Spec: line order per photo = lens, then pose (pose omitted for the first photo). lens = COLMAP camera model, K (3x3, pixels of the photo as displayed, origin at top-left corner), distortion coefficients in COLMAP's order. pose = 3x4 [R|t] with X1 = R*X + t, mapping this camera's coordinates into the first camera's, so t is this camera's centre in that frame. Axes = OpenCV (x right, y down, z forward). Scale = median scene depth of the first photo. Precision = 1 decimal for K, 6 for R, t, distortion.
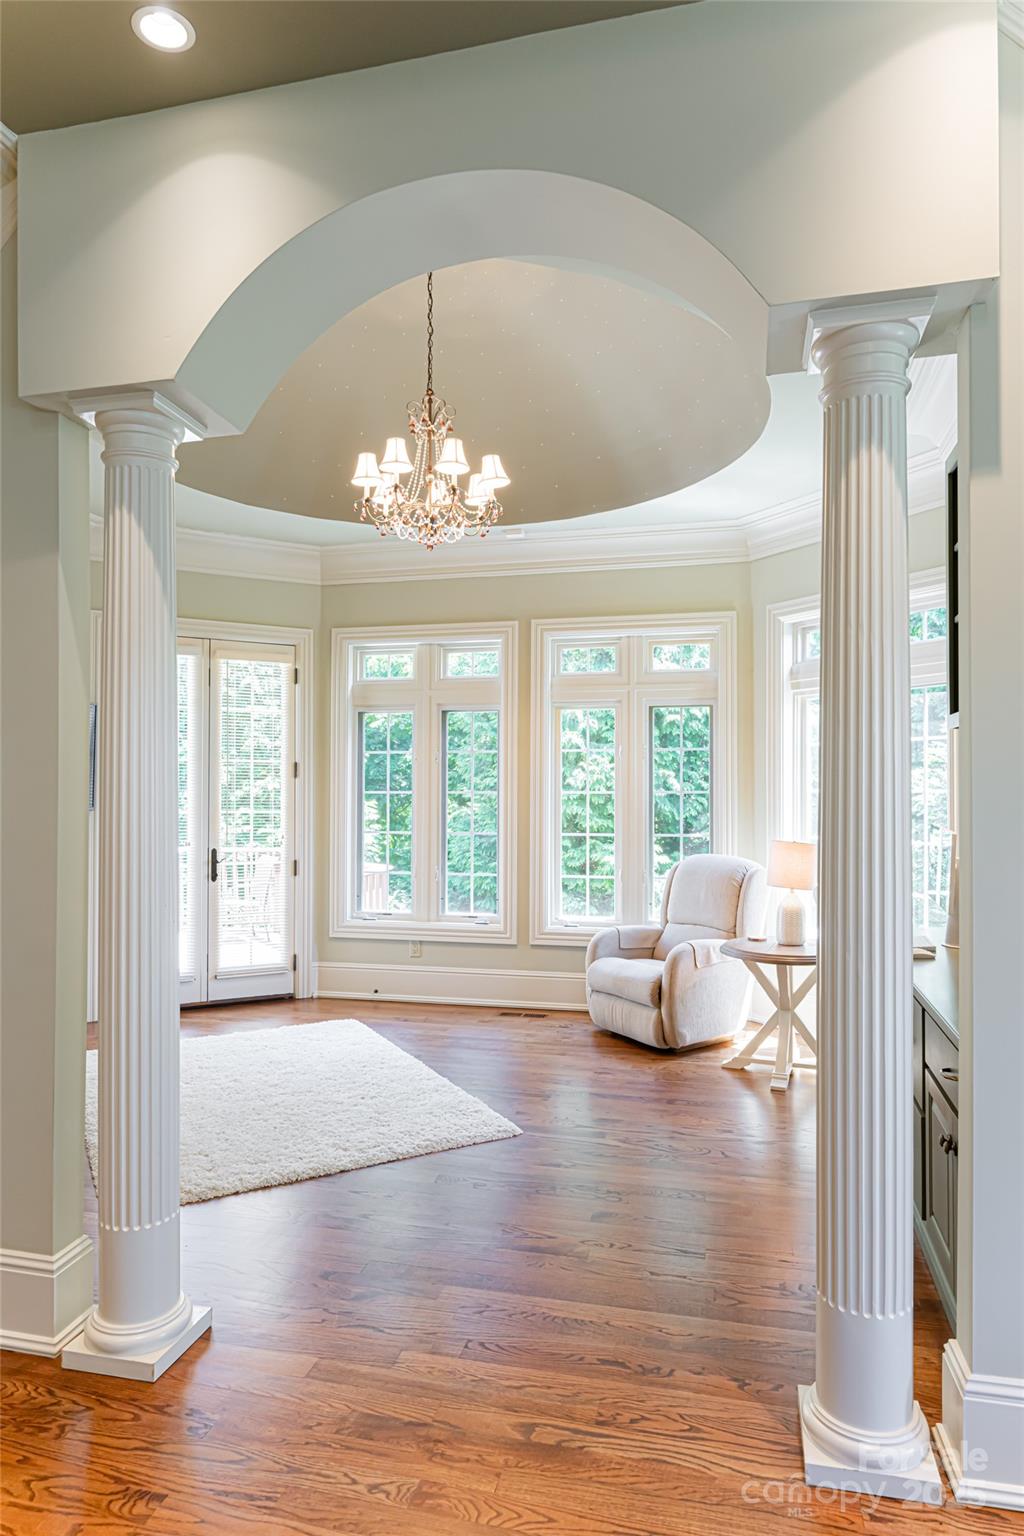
lens RADIAL K [[961.3, 0, 509.2], [0, 961.3, 778.2], [0, 0, 1]] dist [-0.002222, -0.000602]
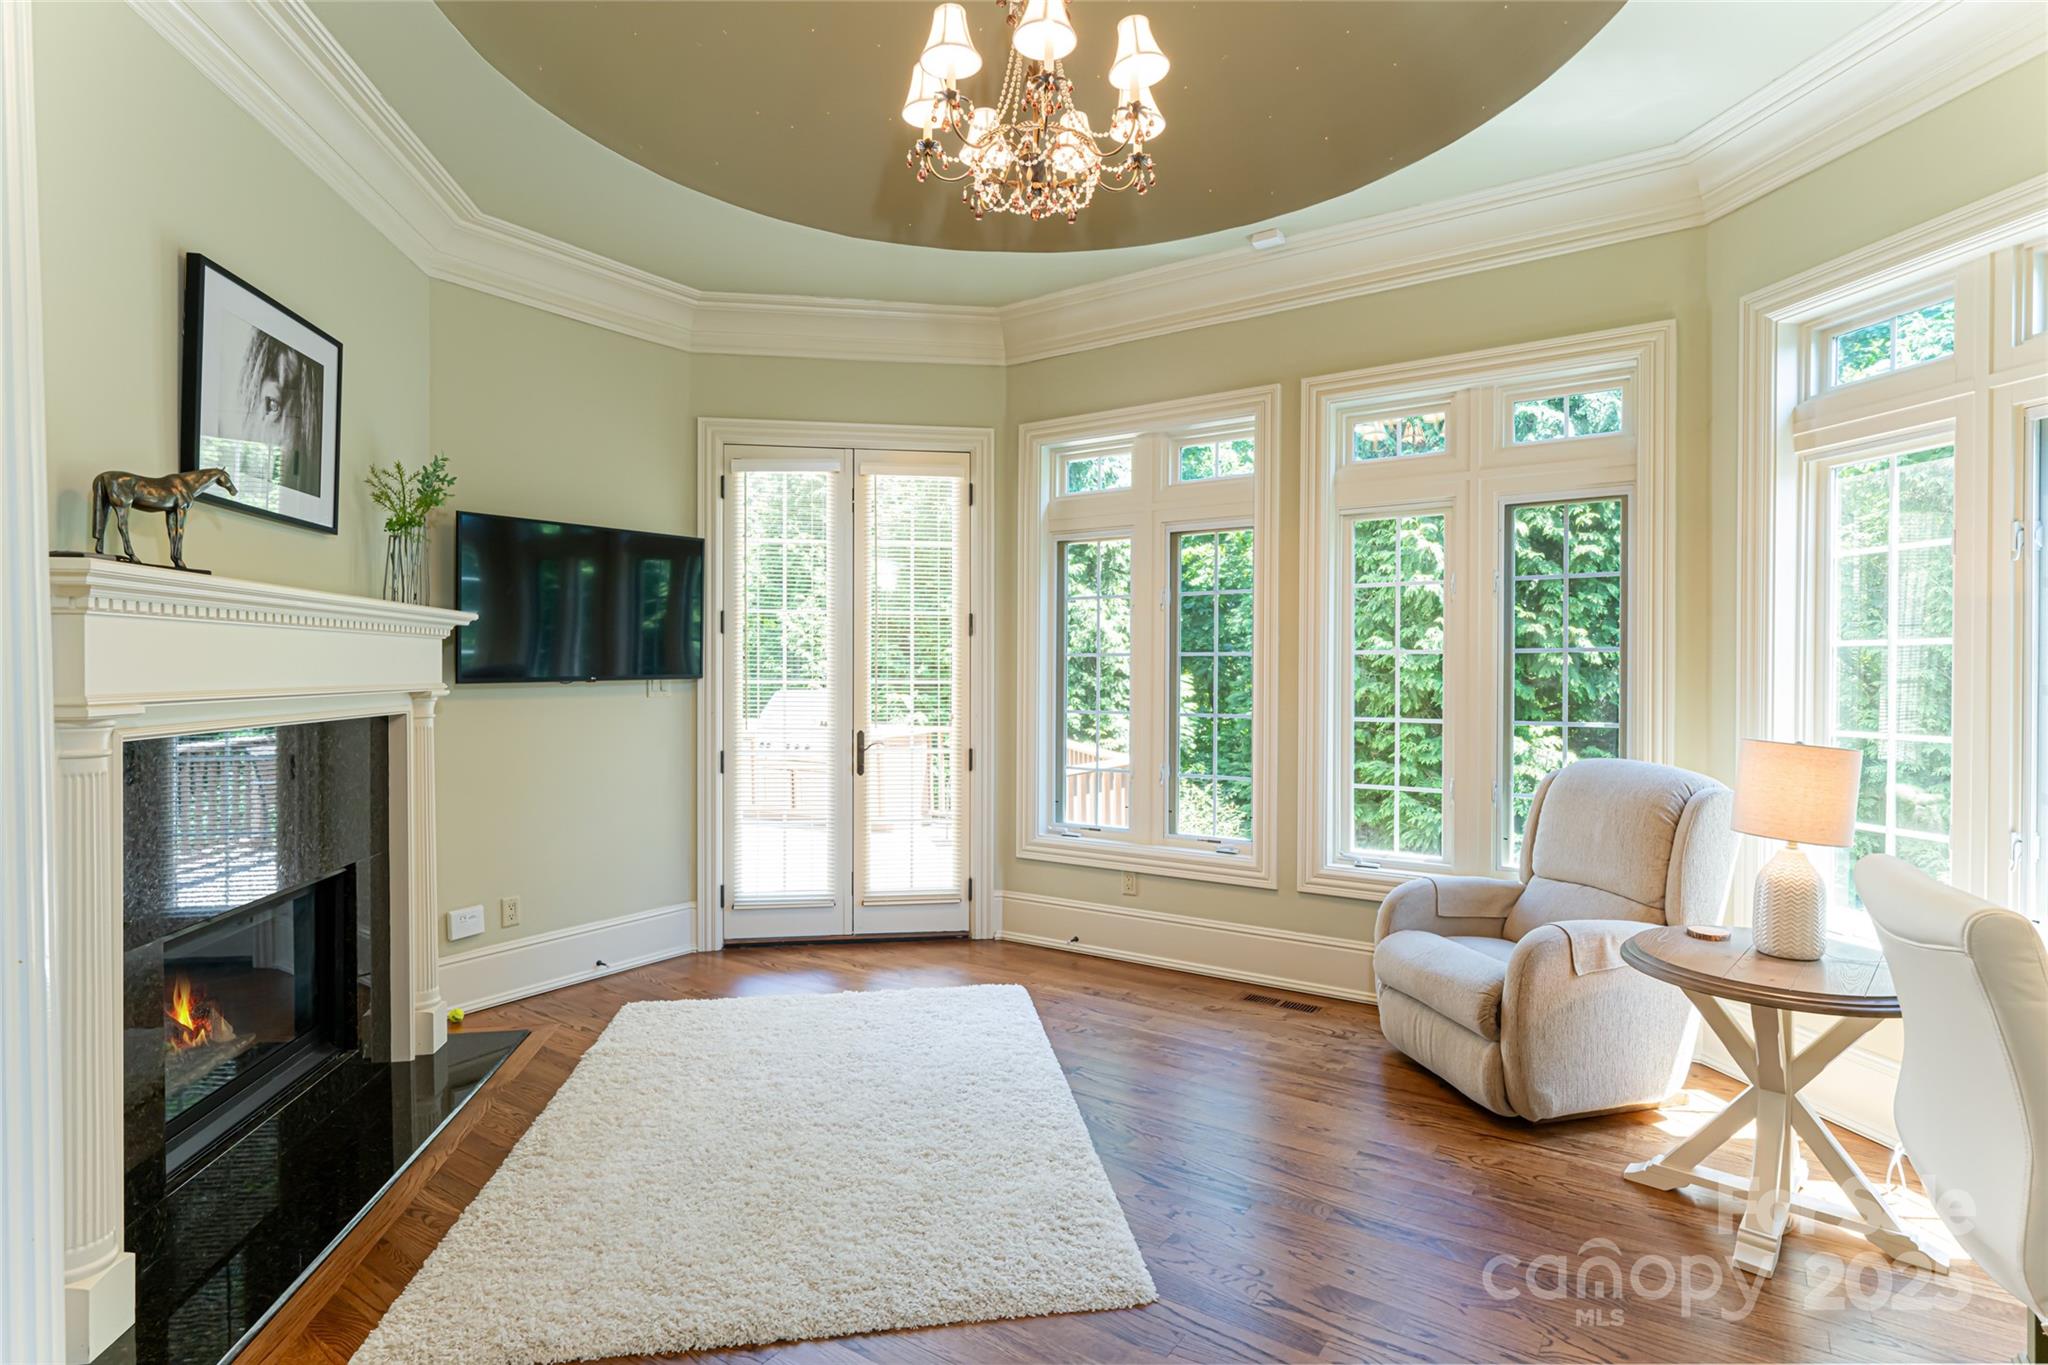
lens RADIAL K [[1030.8, 0, 1020.0], [0, 1030.8, 675.6], [0, 0, 1]] dist [0.001685, 0.000475]
pose [[0.936413, 0.001569, -0.350896, 0.094214], [0.005848, 0.999781, 0.020077, 0.016333], [0.350851, -0.020853, 0.936199, 0.317092]]
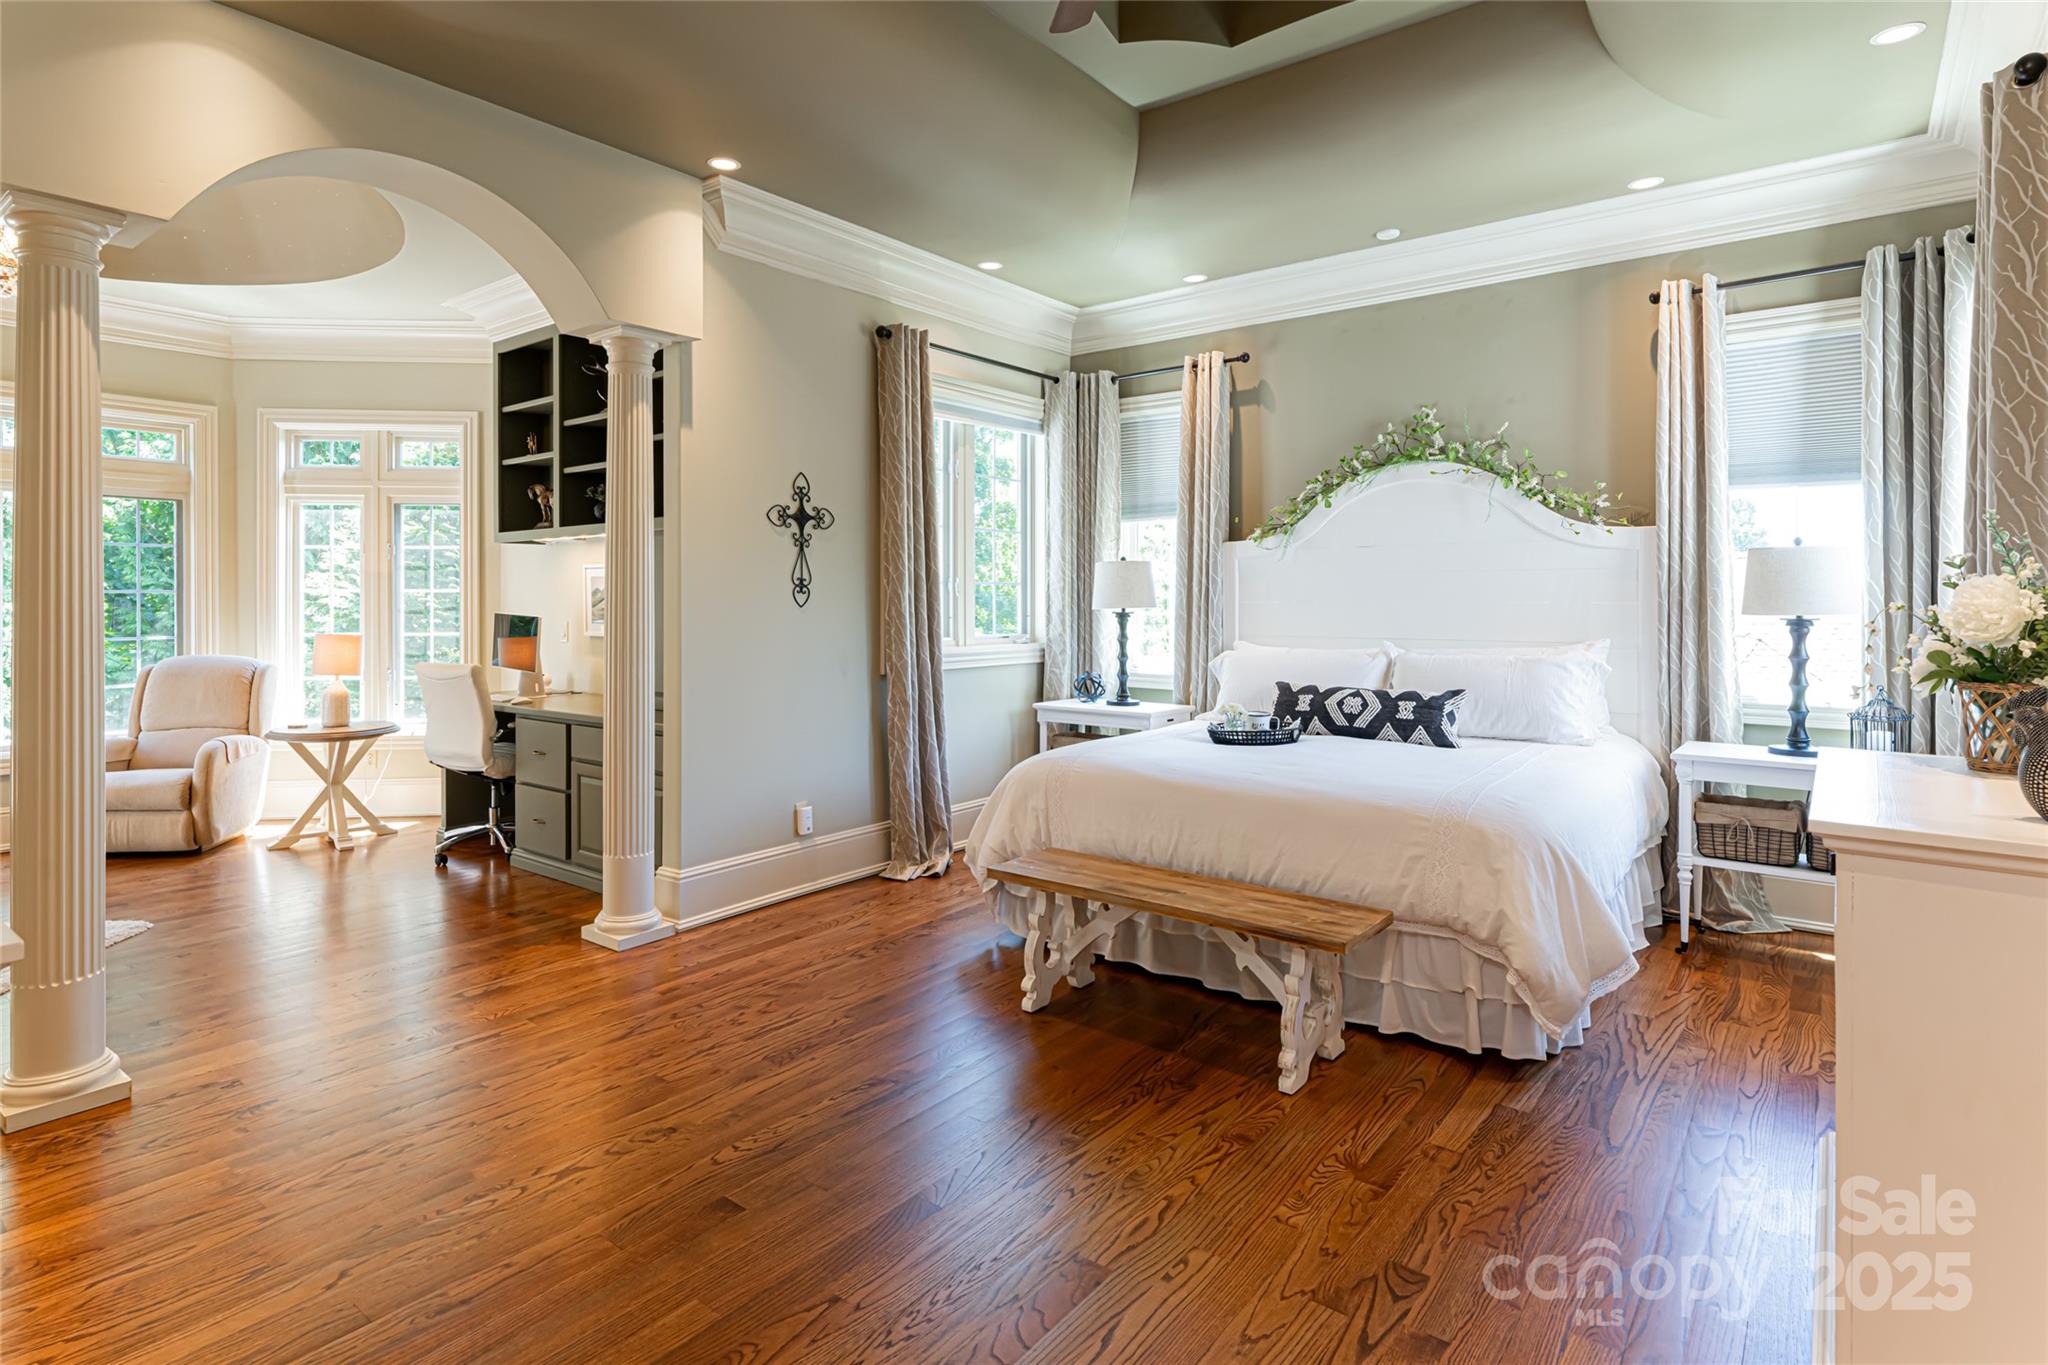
lens RADIAL K [[1067.5, 0, 1018.2], [0, 1067.5, 606.1], [0, 0, 1]] dist [-0.000580, -0.000172]
pose [[0.393734, -0.005476, 0.919208, -0.447086], [-0.008052, 0.999923, 0.009406, 0.012431], [-0.919189, -0.011105, 0.393660, -0.181188]]
